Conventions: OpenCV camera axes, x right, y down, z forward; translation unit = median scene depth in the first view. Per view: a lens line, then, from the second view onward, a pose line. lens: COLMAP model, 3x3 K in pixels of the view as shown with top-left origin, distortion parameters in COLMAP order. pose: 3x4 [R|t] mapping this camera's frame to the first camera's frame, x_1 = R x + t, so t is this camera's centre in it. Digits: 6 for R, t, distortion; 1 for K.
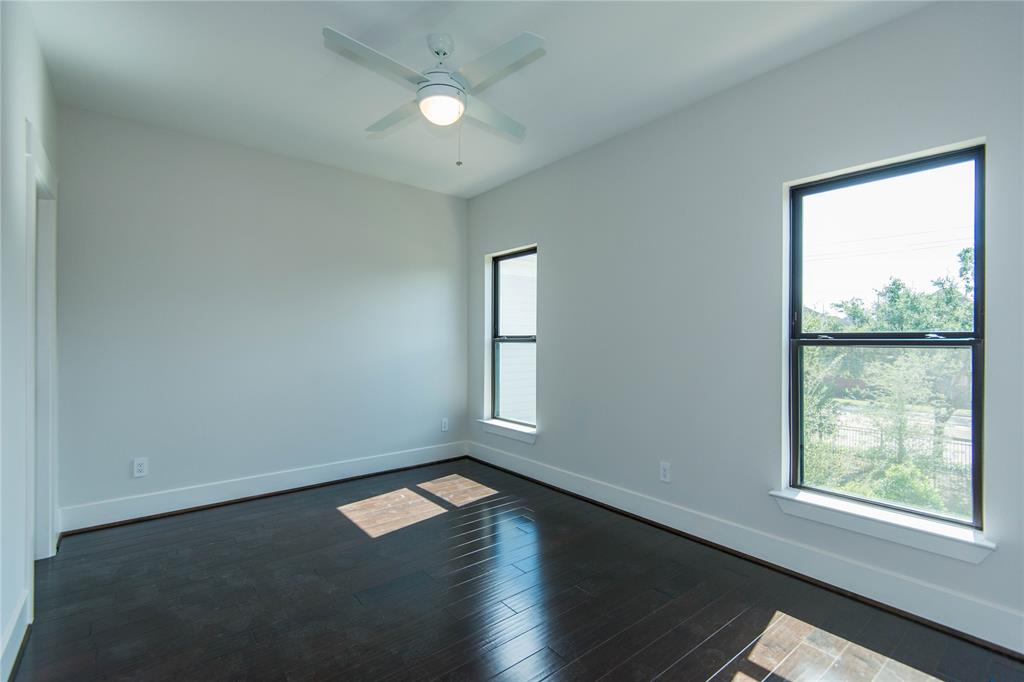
lens RADIAL K [[464.4, 0, 507.9], [0, 464.4, 339.9], [0, 0, 1]] dist [0.014996, -0.000513]
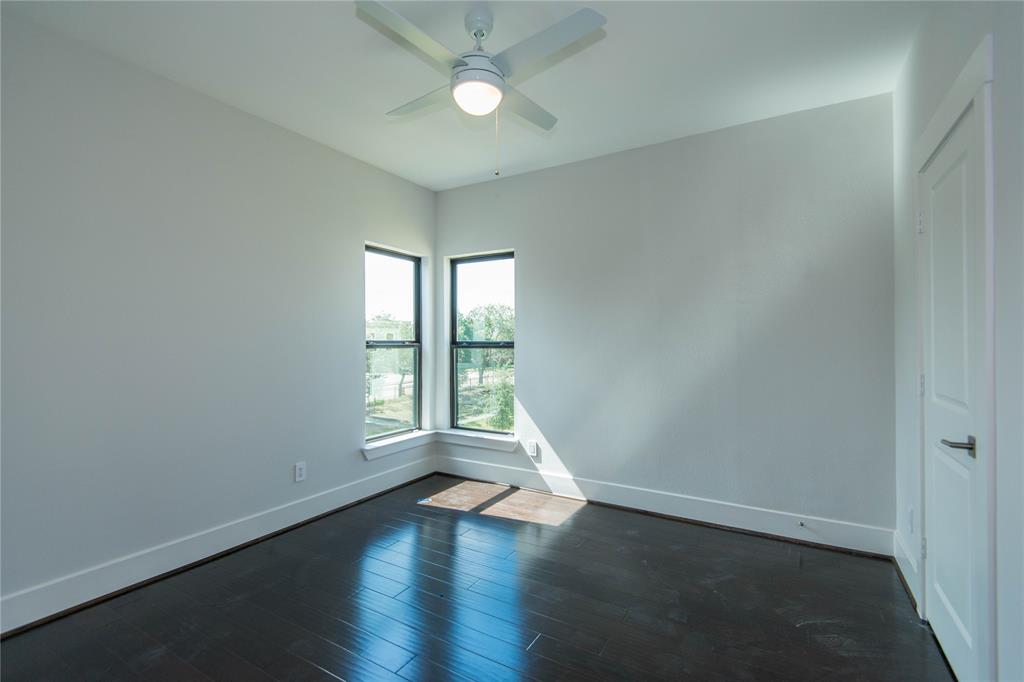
lens RADIAL K [[464.4, 0, 505.4], [0, 464.4, 344.5], [0, 0, 1]] dist [0.014996, -0.000513]
pose [[-0.378342, -0.004487, 0.925655, -0.630738], [-0.010076, 0.999949, 0.000728, -0.003686], [-0.925611, -0.009051, -0.378368, 0.769056]]
